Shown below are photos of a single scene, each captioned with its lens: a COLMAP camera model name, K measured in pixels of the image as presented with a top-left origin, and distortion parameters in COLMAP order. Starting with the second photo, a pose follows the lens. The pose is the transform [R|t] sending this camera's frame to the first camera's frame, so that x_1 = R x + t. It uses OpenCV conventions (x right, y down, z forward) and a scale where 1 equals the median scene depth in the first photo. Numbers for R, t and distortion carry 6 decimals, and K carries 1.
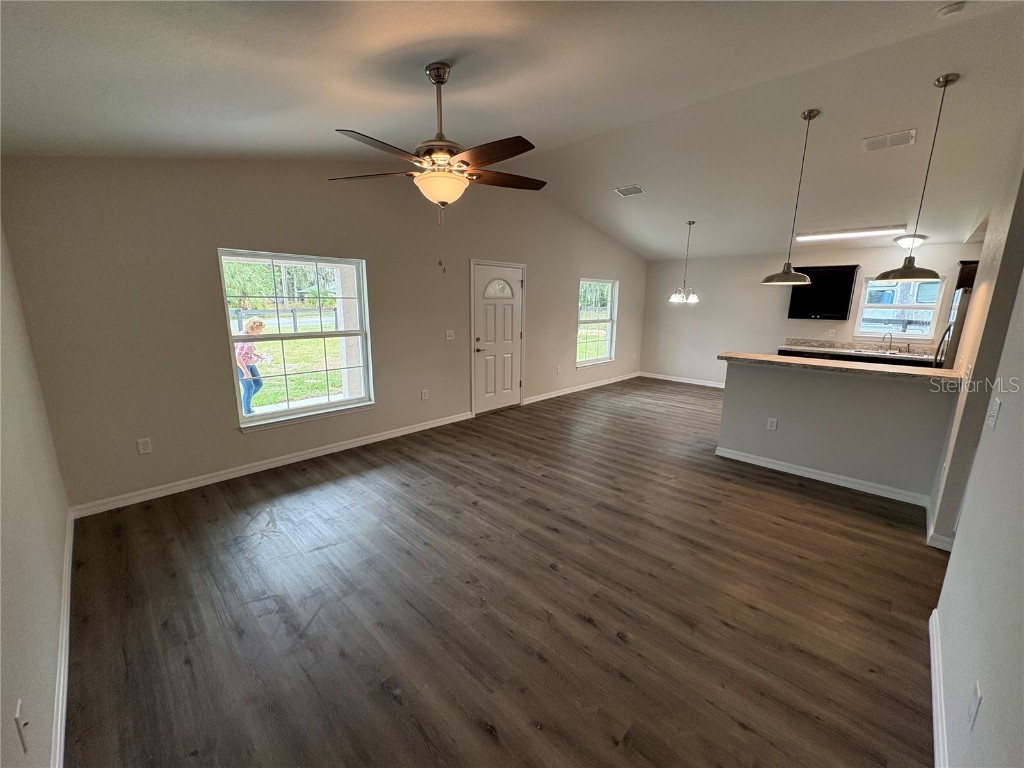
lens RADIAL K [[412.5, 0, 510.8], [0, 412.5, 385.9], [0, 0, 1]] dist [-0.004658, -0.000609]
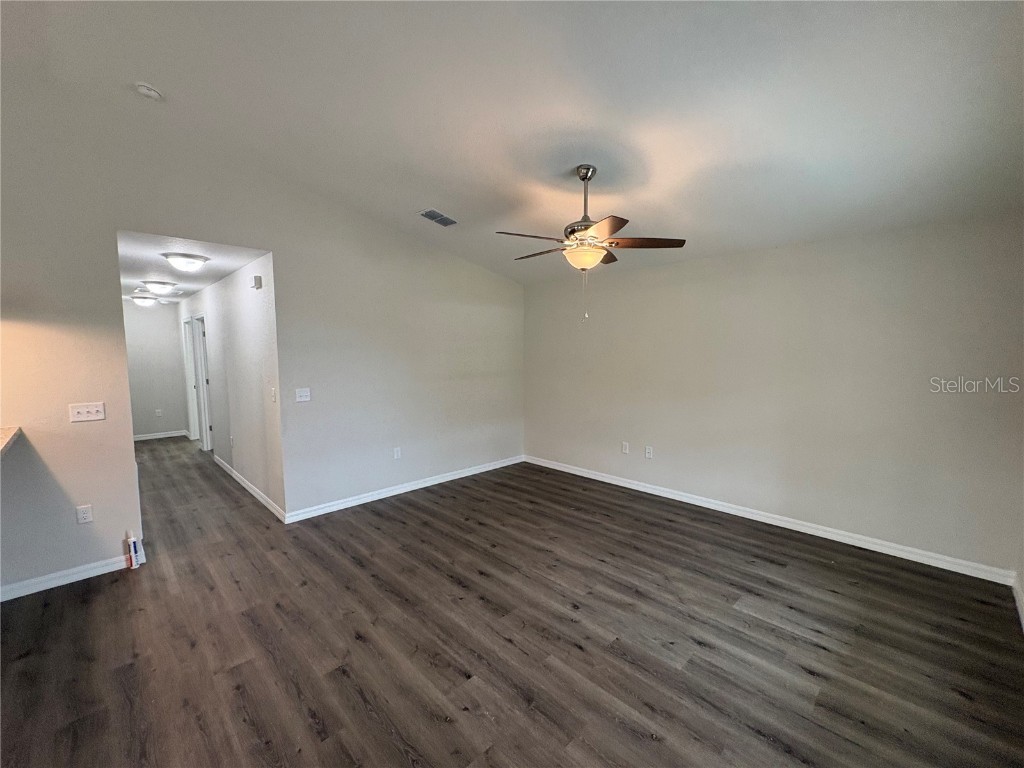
lens RADIAL K [[412.5, 0, 513.6], [0, 412.5, 385.1], [0, 0, 1]] dist [-0.004658, -0.000609]
pose [[-0.999859, -0.009023, 0.014152, 0.021628], [-0.004536, 0.957098, 0.289729, -0.350702], [-0.016159, 0.289624, -0.957004, 1.725867]]
